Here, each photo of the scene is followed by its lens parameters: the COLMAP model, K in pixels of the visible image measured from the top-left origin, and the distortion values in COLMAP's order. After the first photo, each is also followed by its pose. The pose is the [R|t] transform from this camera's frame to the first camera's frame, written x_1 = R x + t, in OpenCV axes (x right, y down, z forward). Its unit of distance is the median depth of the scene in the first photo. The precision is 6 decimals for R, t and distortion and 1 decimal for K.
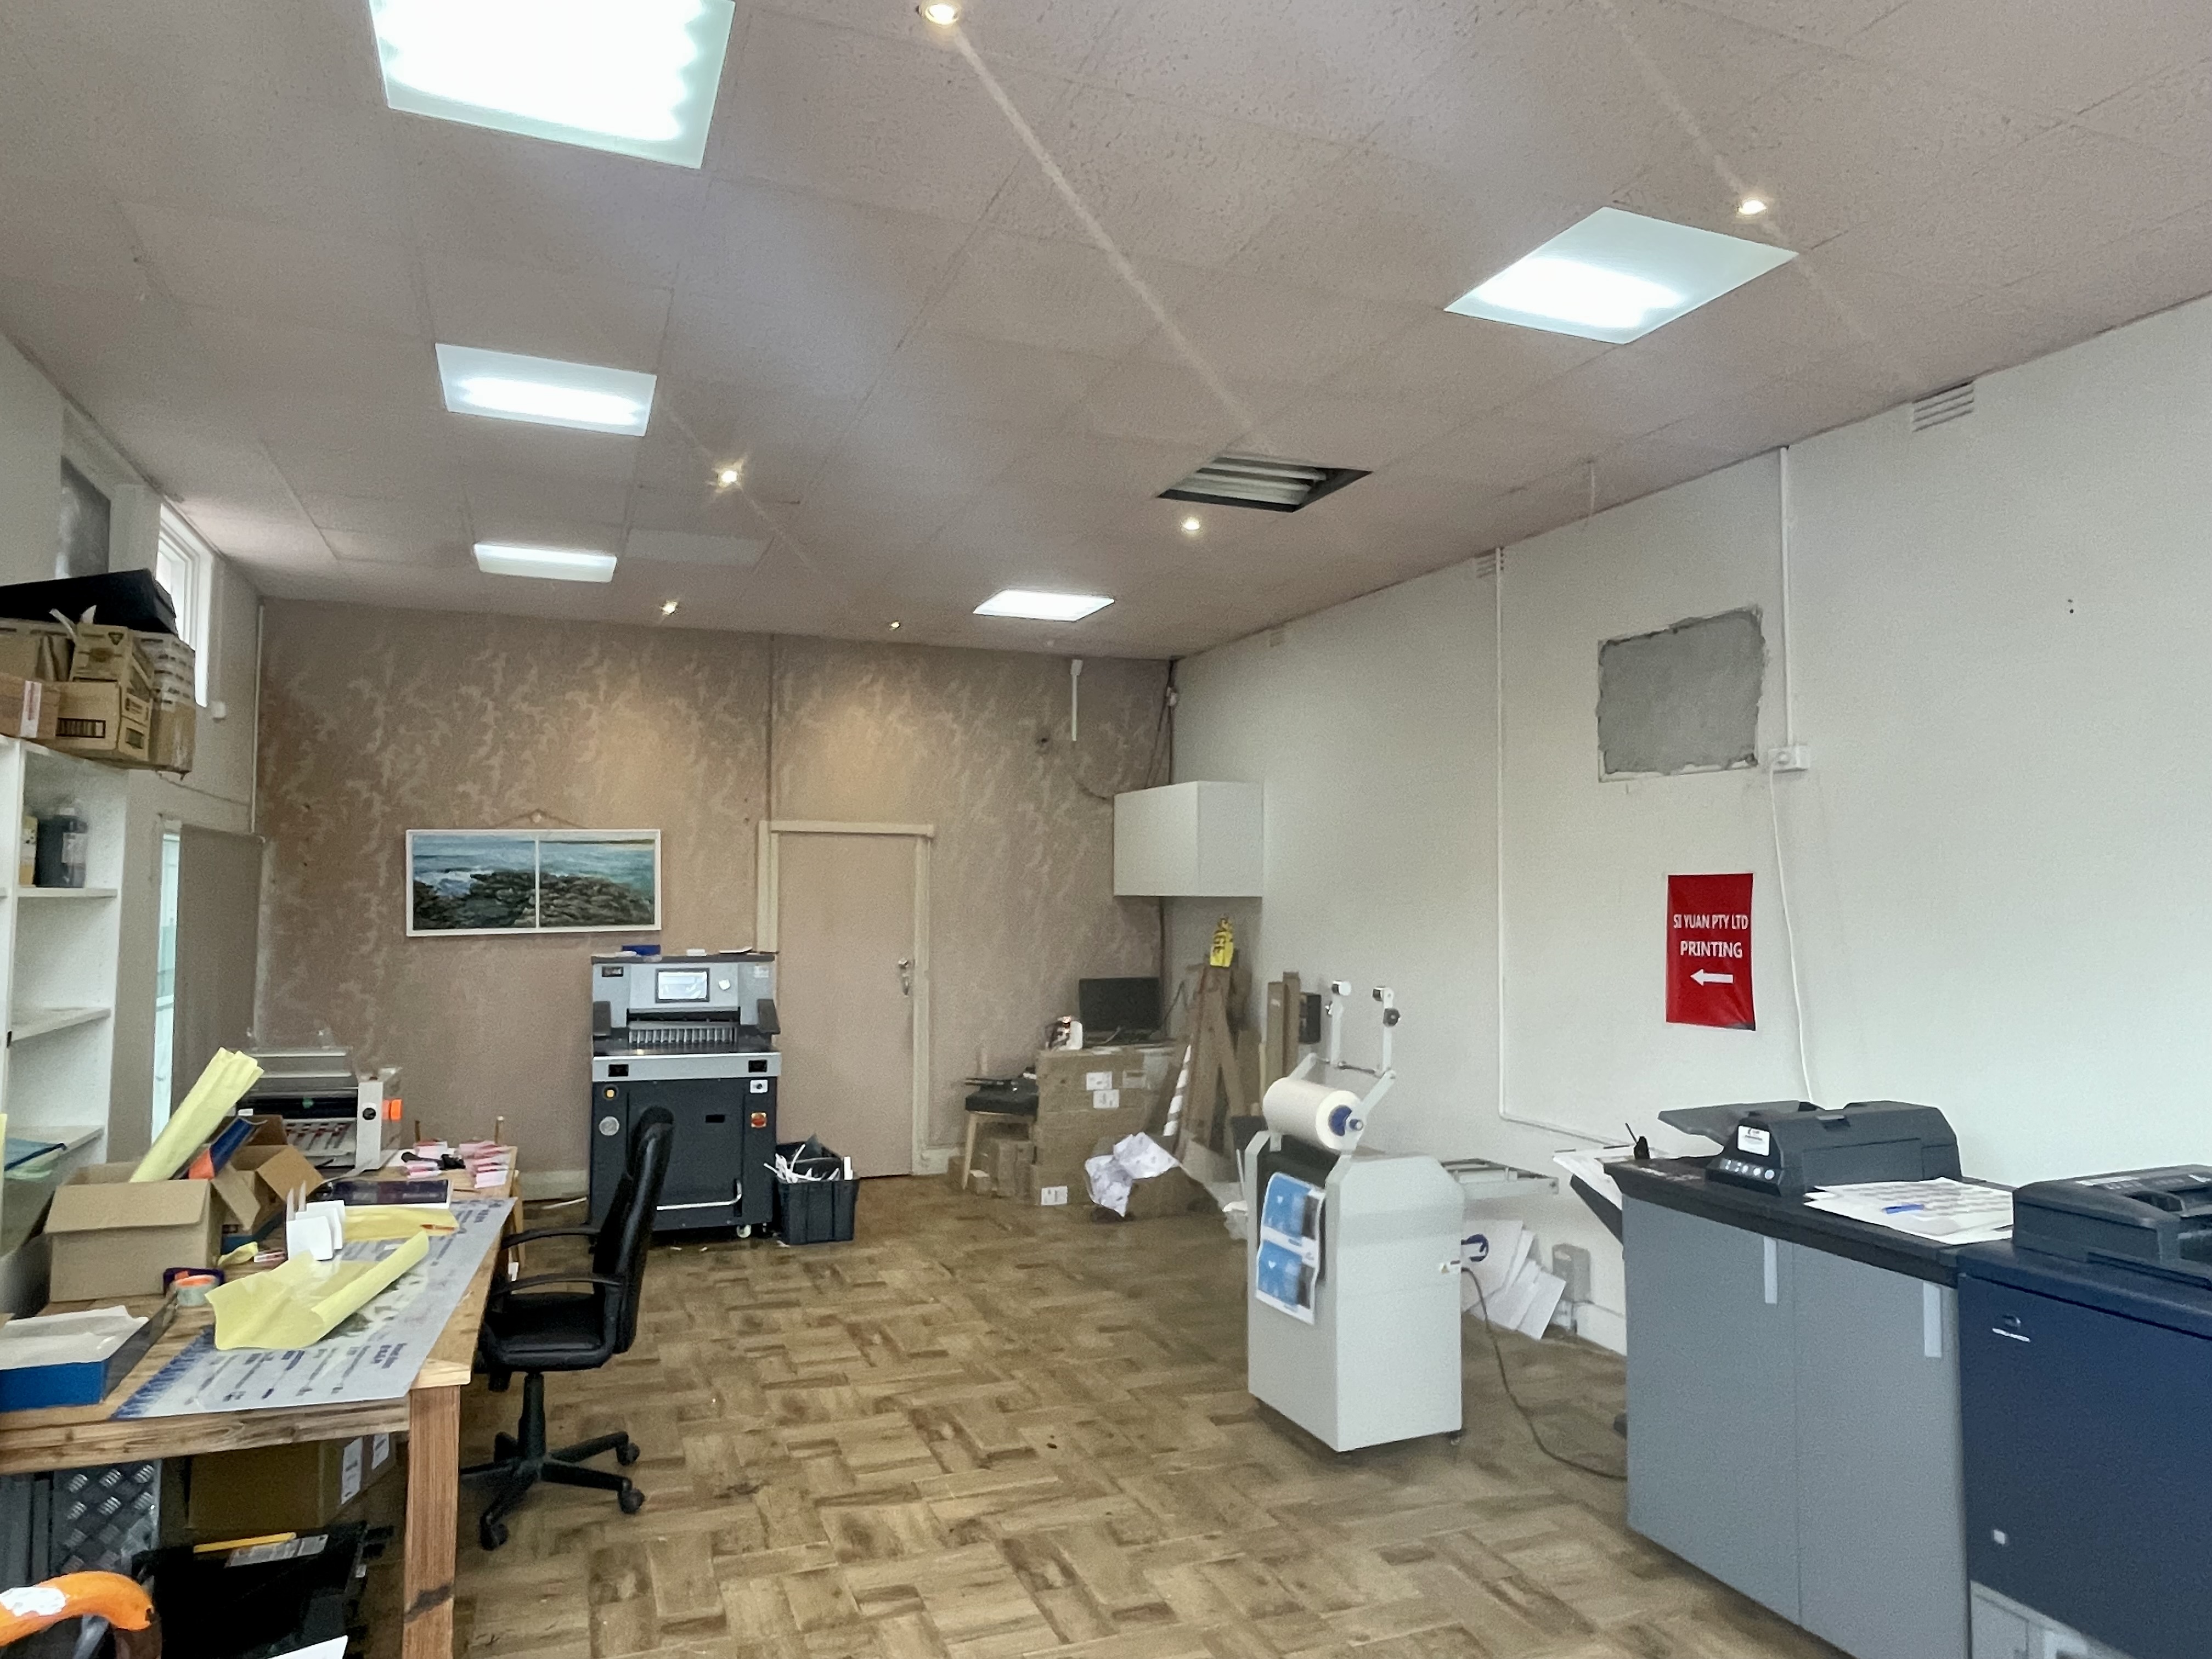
lens RADIAL K [[1416.6, 0, 1101.7], [0, 1416.6, 845.0], [0, 0, 1]] dist [0.008795, 0.002414]
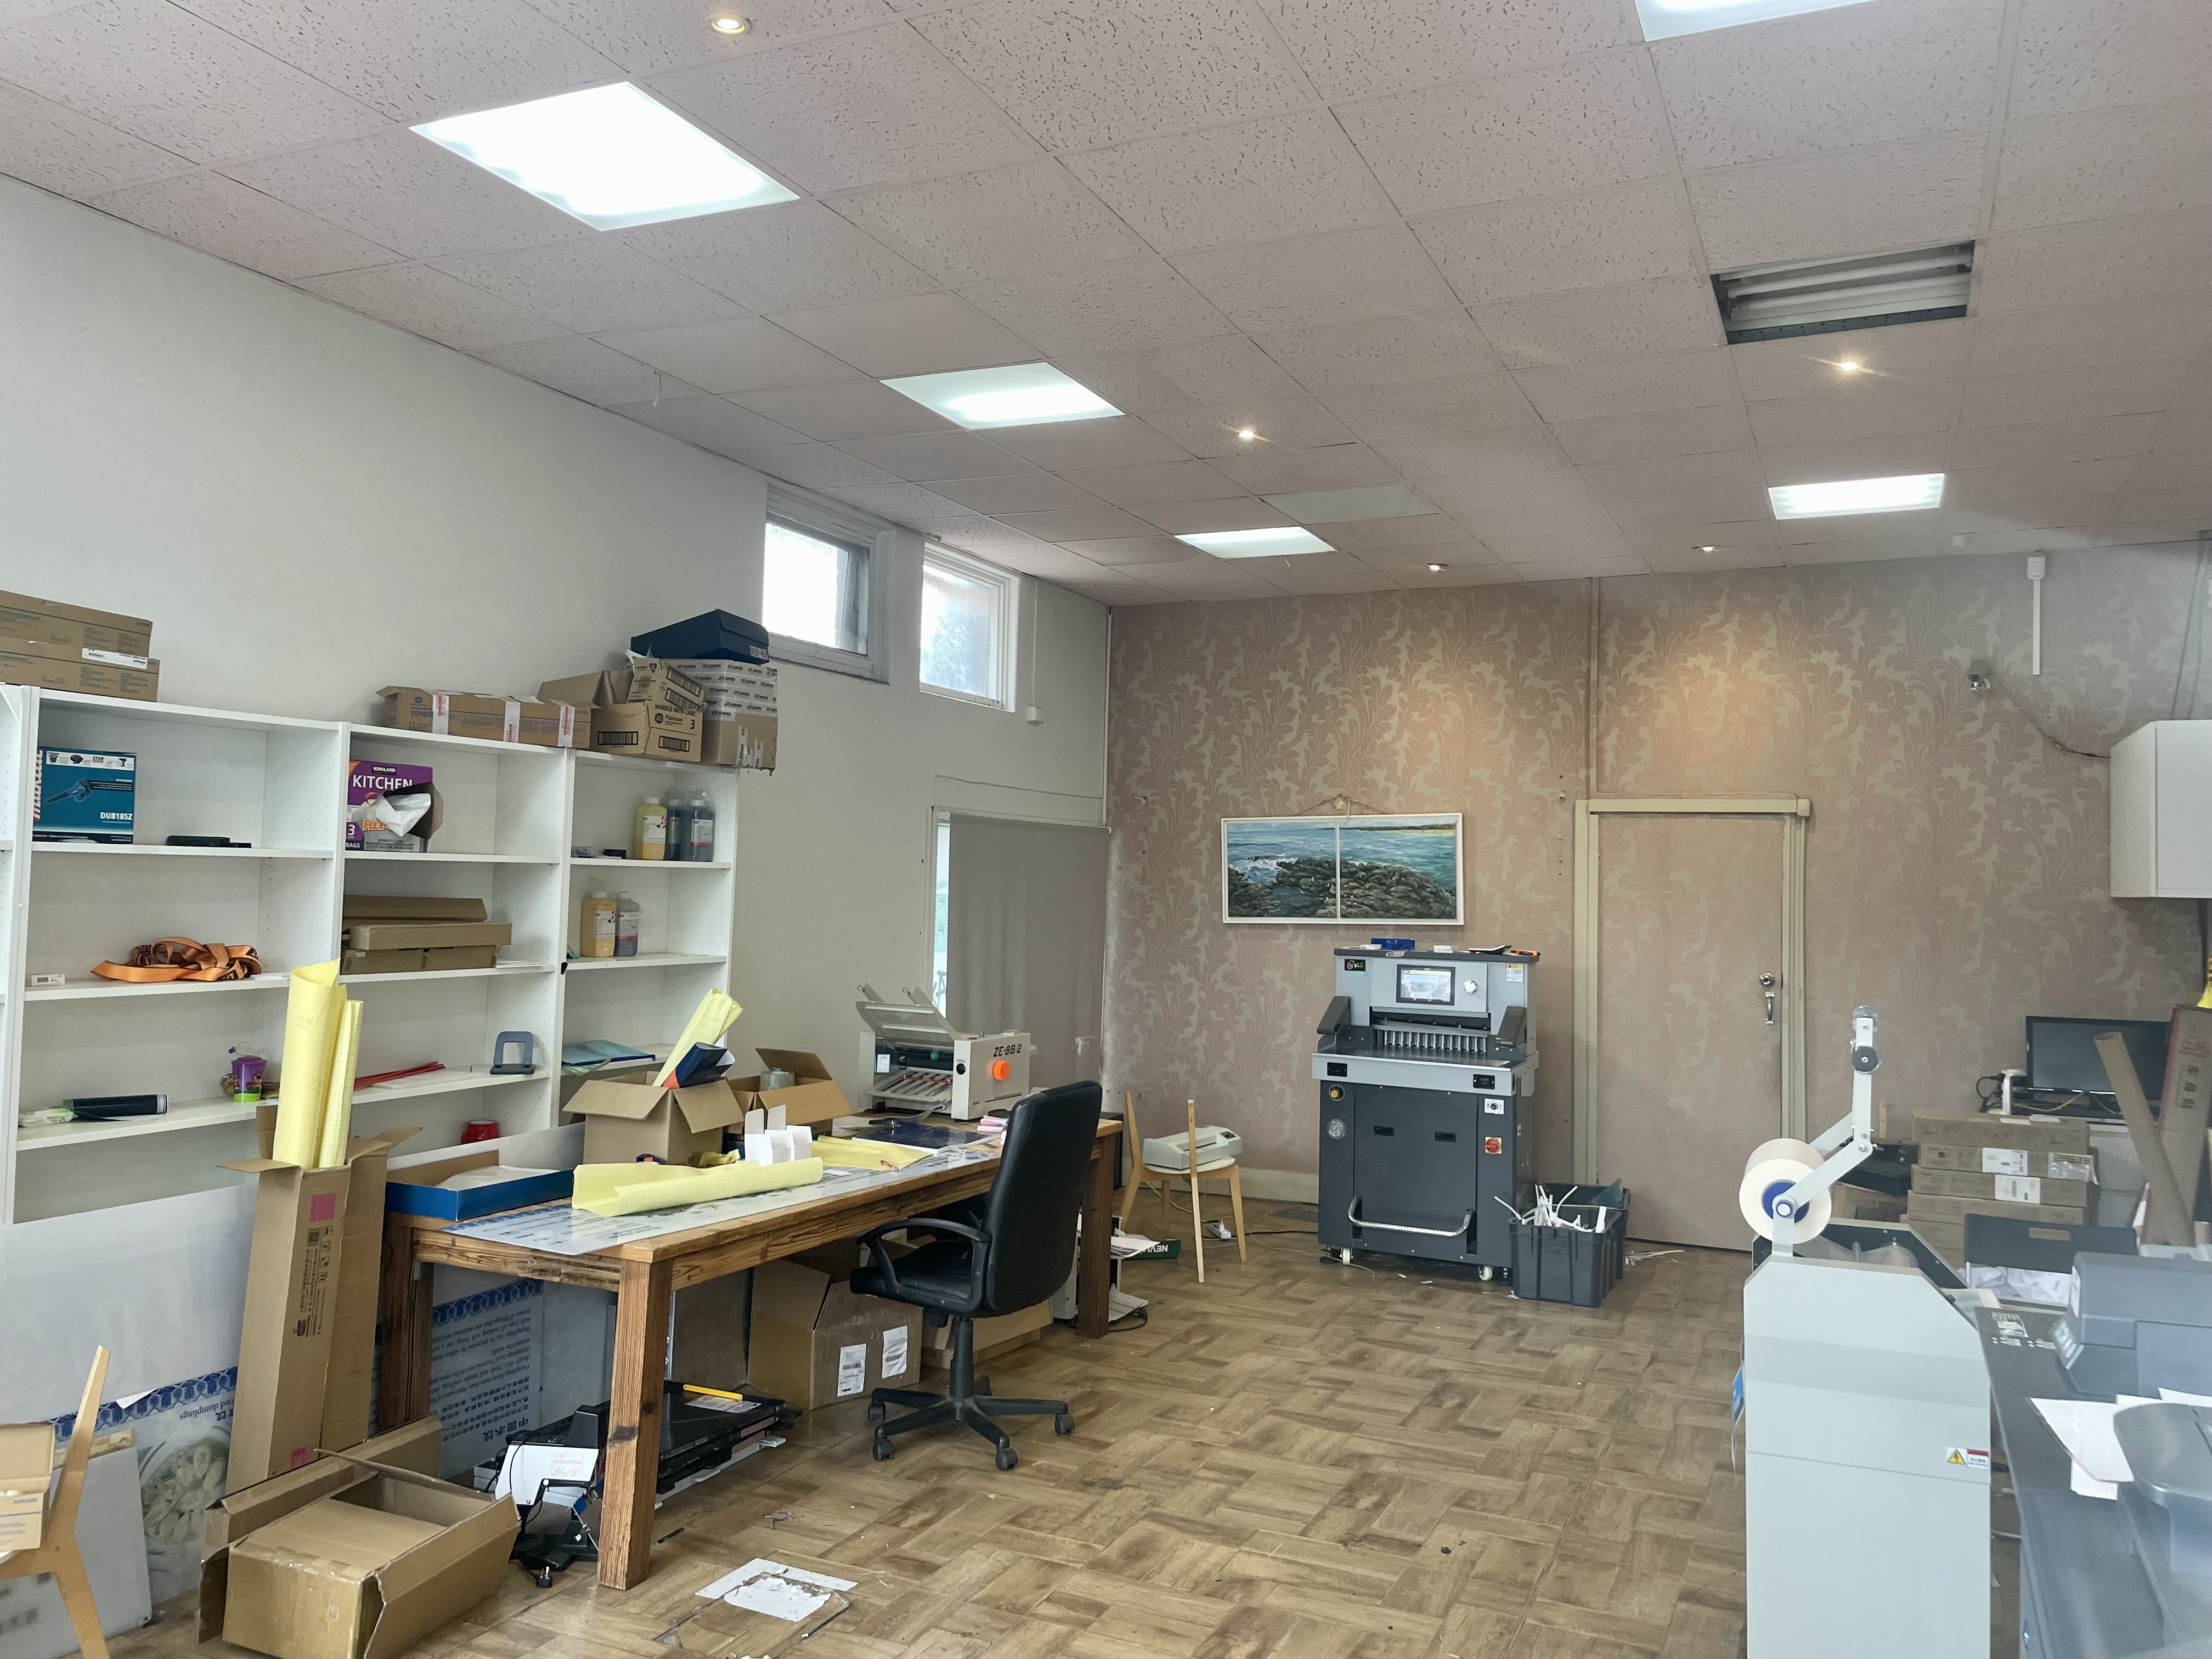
lens RADIAL K [[1690.1, 0, 1098.5], [0, 1690.1, 817.0], [0, 0, 1]] dist [0.076137, -0.023605]
pose [[0.689499, -0.019913, -0.724013, 0.346135], [0.008029, 0.999771, -0.019851, 0.012516], [0.724242, 0.007874, 0.689500, 0.107644]]
